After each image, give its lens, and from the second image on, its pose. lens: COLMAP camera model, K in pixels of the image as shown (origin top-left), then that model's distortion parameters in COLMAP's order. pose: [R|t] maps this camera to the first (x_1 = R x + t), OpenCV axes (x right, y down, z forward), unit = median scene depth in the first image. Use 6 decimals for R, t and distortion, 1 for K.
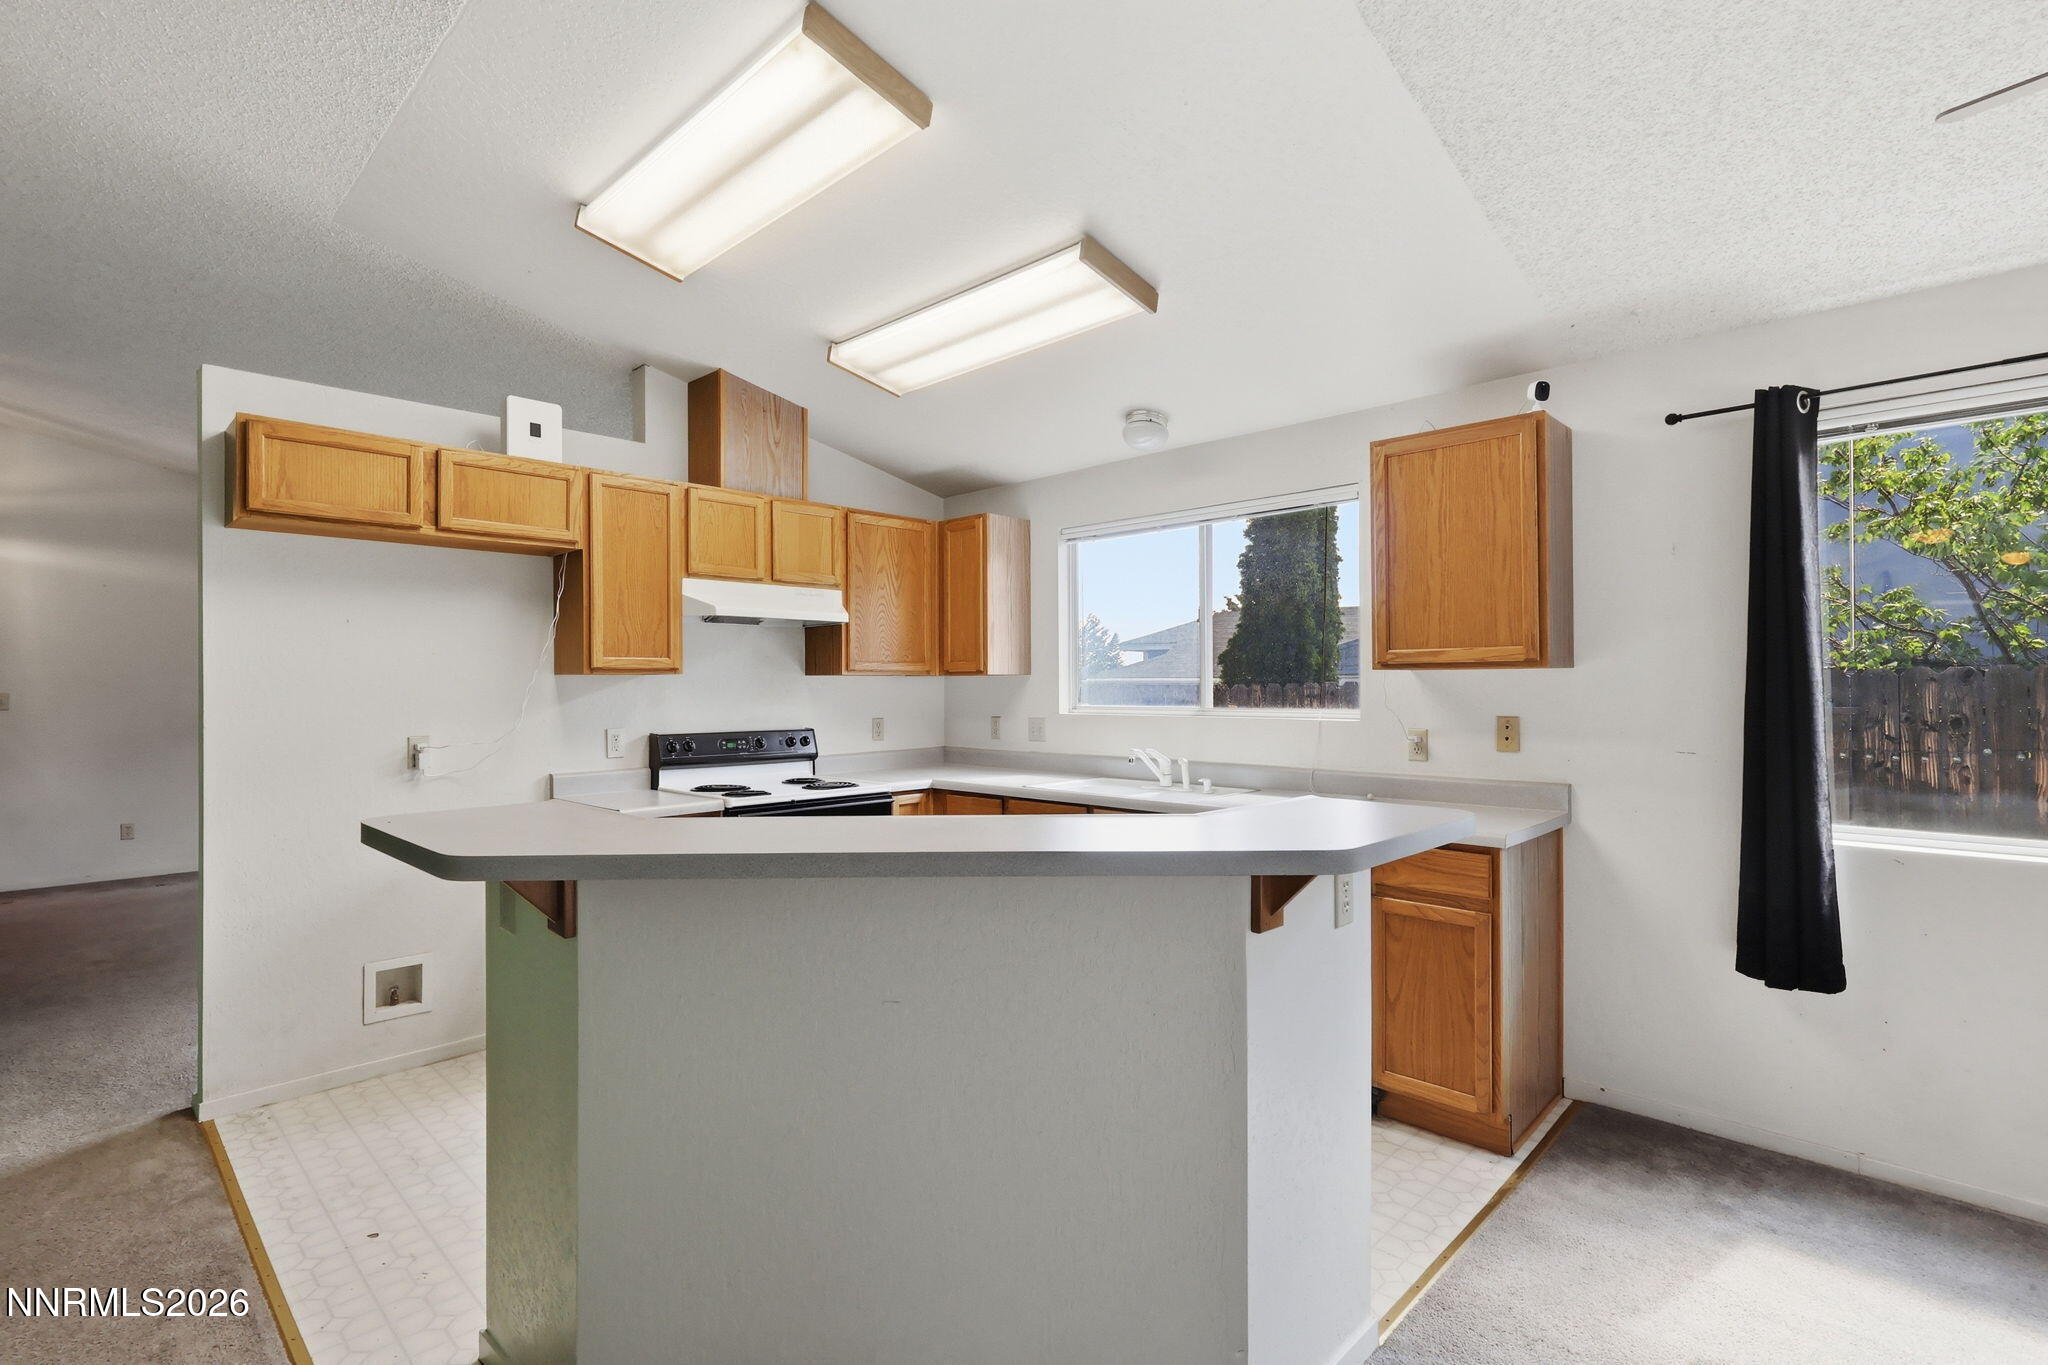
lens RADIAL K [[976.1, 0, 1023.4], [0, 976.1, 682.2], [0, 0, 1]] dist [-0.004054, 0.000785]
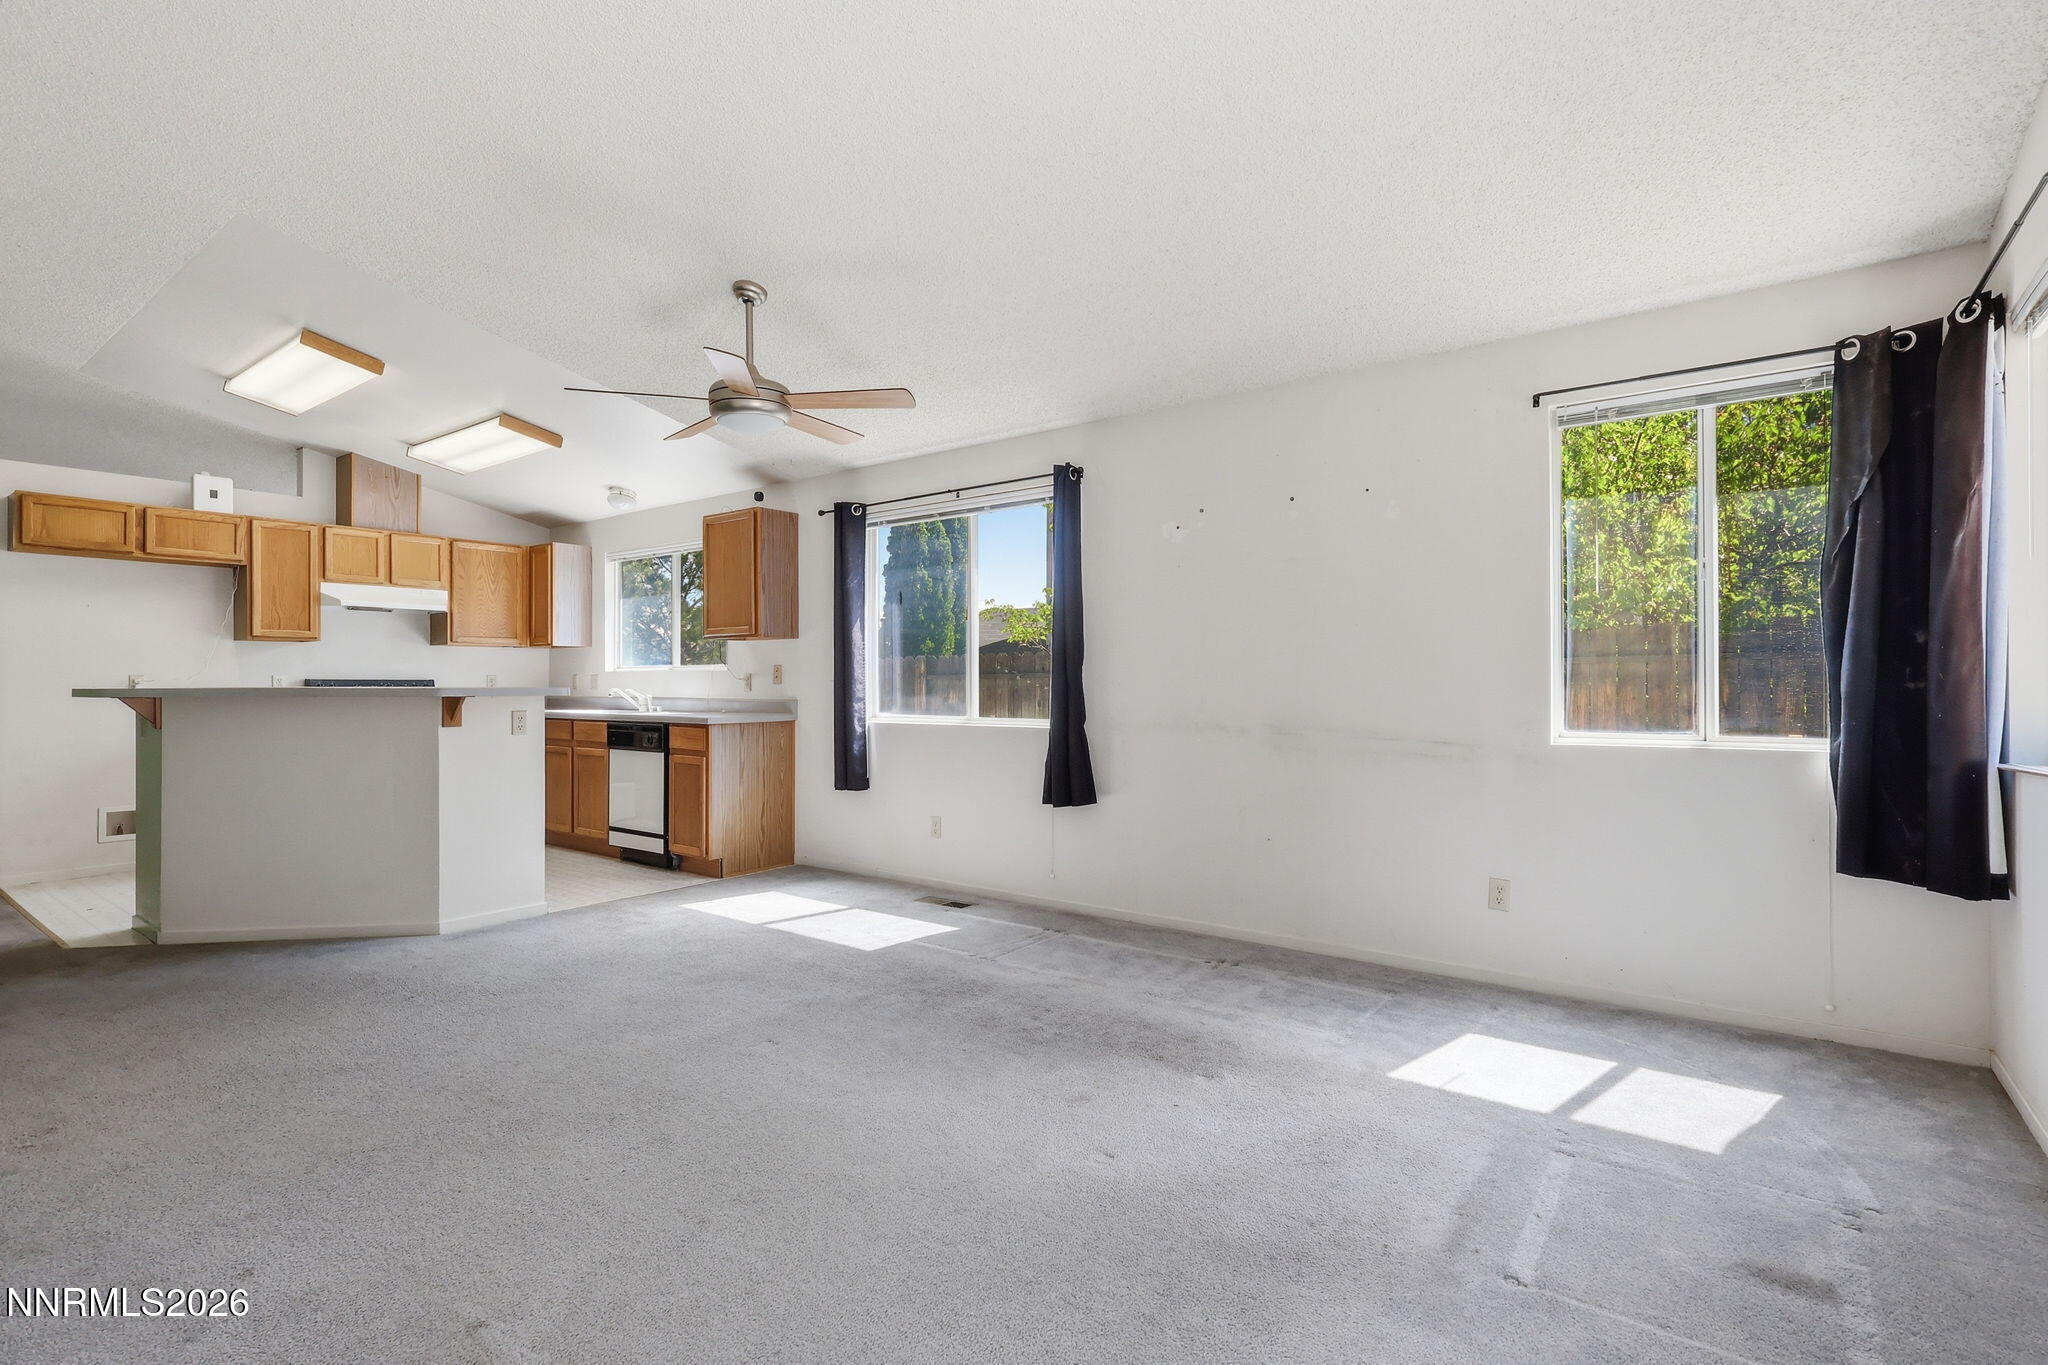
lens RADIAL K [[976.1, 0, 1022.0], [0, 976.1, 683.2], [0, 0, 1]] dist [-0.004054, 0.000785]
pose [[0.992068, 0.003557, 0.125650, 0.658032], [-0.004202, 0.999979, 0.004871, 0.052499], [-0.125631, -0.005360, 0.992063, -0.824441]]
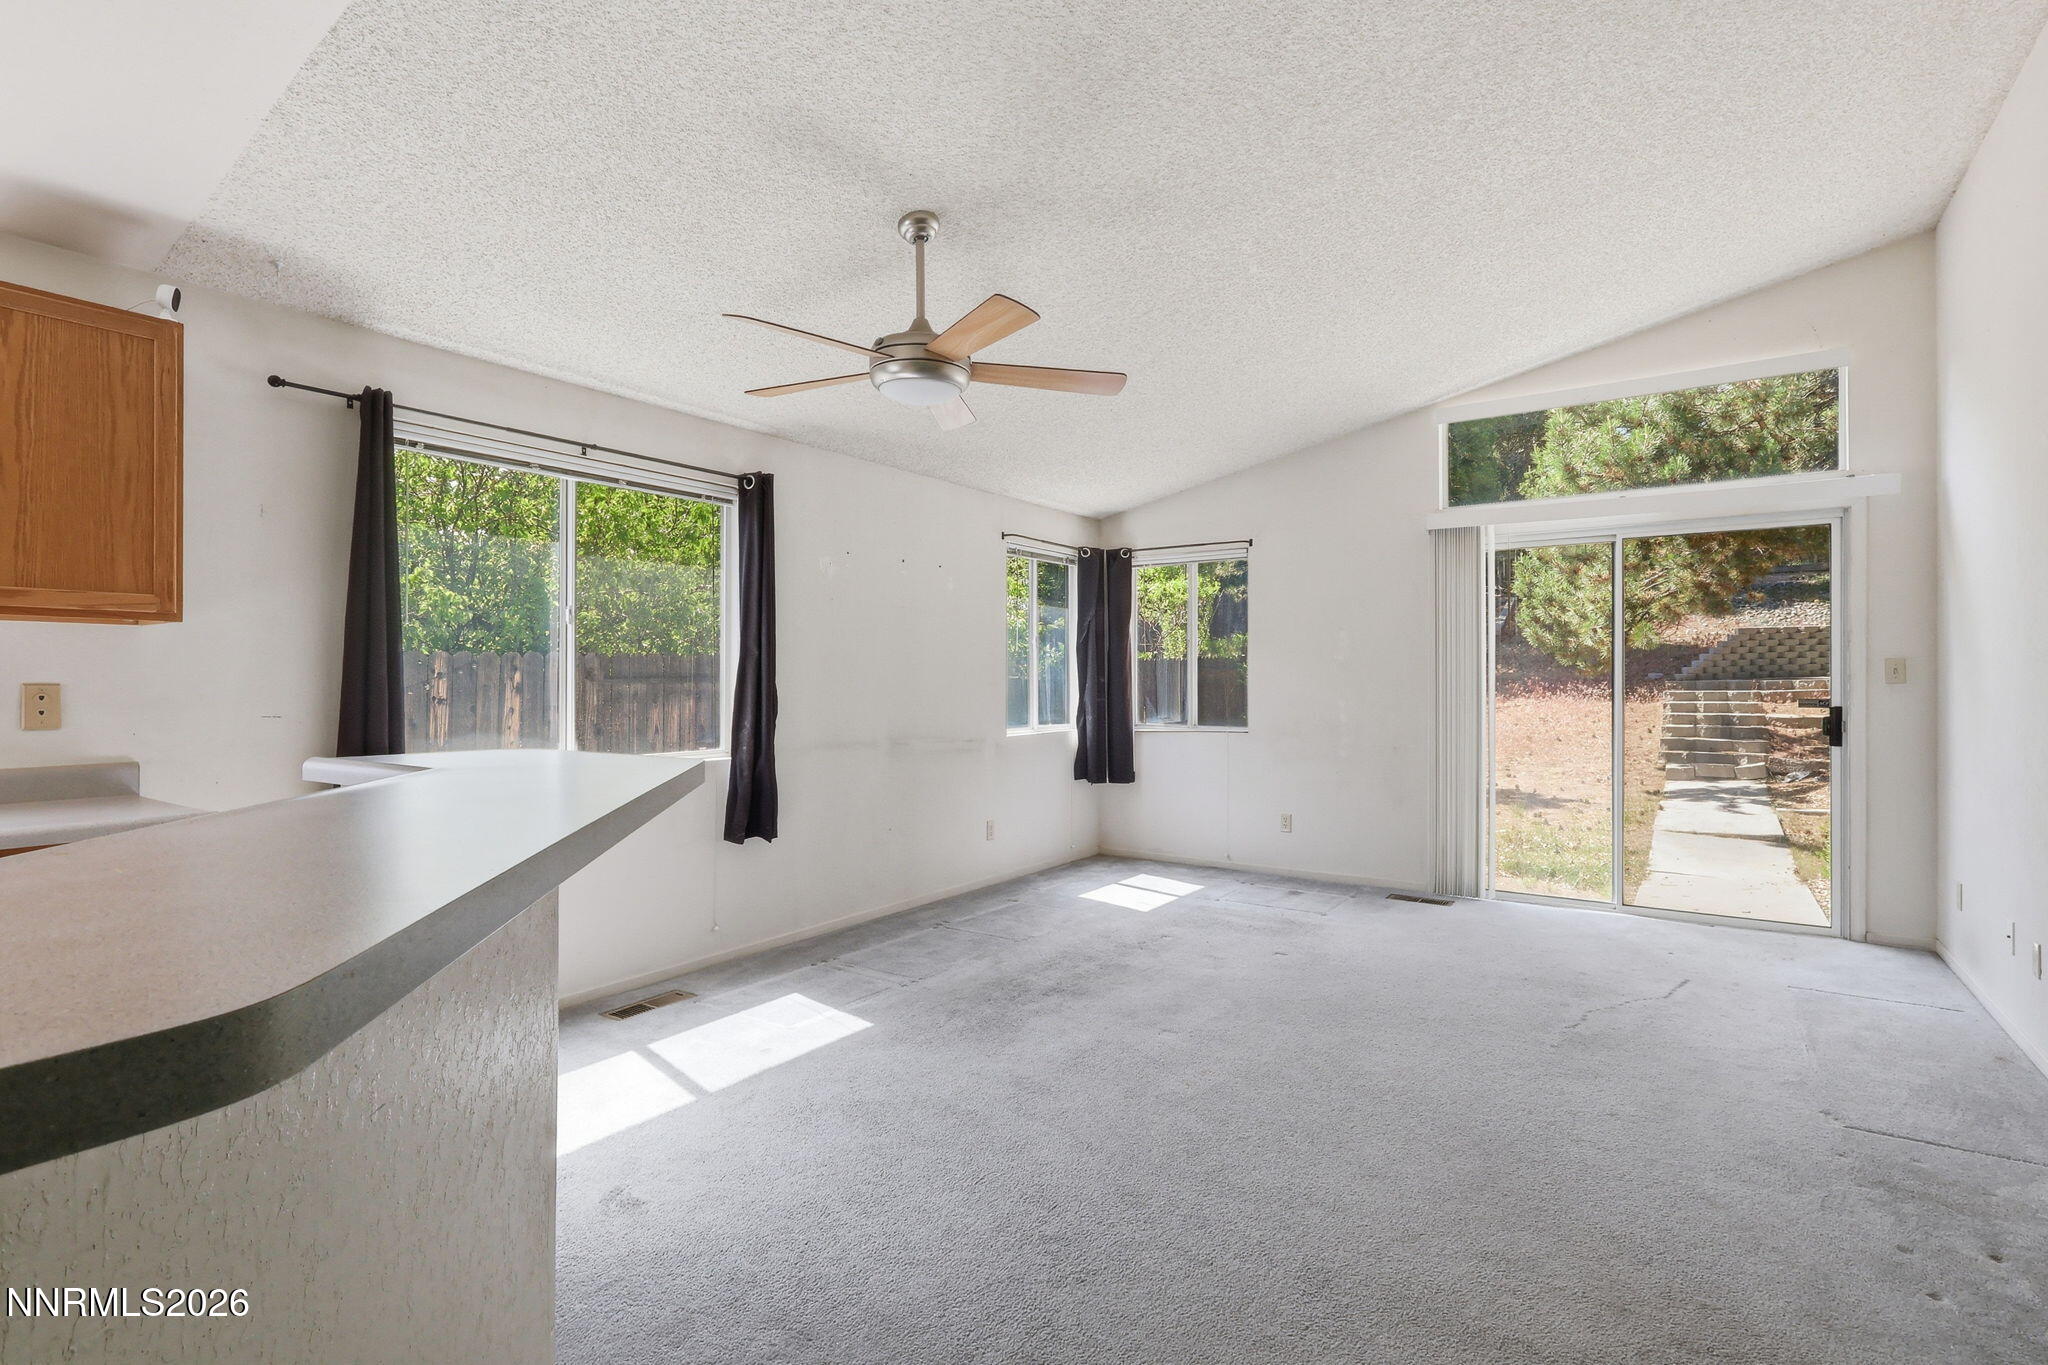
lens RADIAL K [[976.1, 0, 1026.7], [0, 976.1, 679.1], [0, 0, 1]] dist [-0.004054, 0.000785]
pose [[-0.174085, 0.013039, 0.984644, -0.356333], [0.000634, 0.999914, -0.013129, 0.038913], [-0.984731, -0.001662, -0.174078, 0.331486]]
